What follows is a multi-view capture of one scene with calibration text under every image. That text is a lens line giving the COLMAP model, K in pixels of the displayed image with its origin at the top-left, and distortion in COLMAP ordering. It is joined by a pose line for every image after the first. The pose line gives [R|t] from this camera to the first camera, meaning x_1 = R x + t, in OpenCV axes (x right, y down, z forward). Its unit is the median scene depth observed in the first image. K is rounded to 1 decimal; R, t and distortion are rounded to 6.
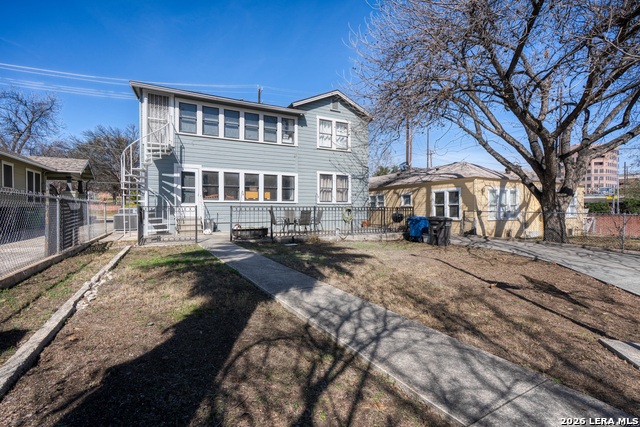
lens RADIAL K [[292.3, 0, 319.8], [0, 292.3, 210.7], [0, 0, 1]] dist [-0.003227, -0.000084]
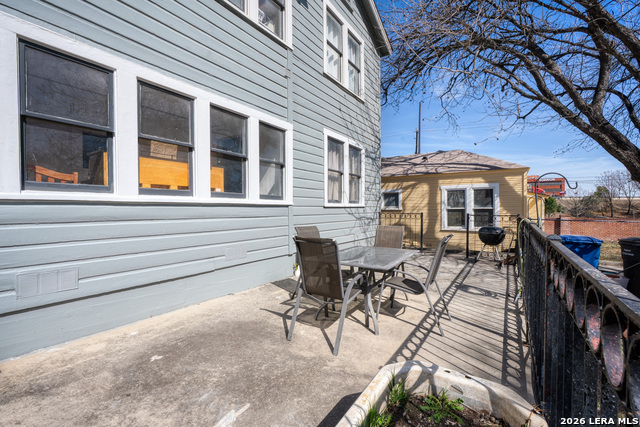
lens RADIAL K [[292.3, 0, 319.4], [0, 292.3, 213.2], [0, 0, 1]] dist [-0.003227, -0.000084]
pose [[0.875893, -0.006558, 0.482461, -0.201614], [0.002608, 0.999957, 0.008857, -0.017561], [-0.482499, -0.006499, 0.875872, 0.601485]]
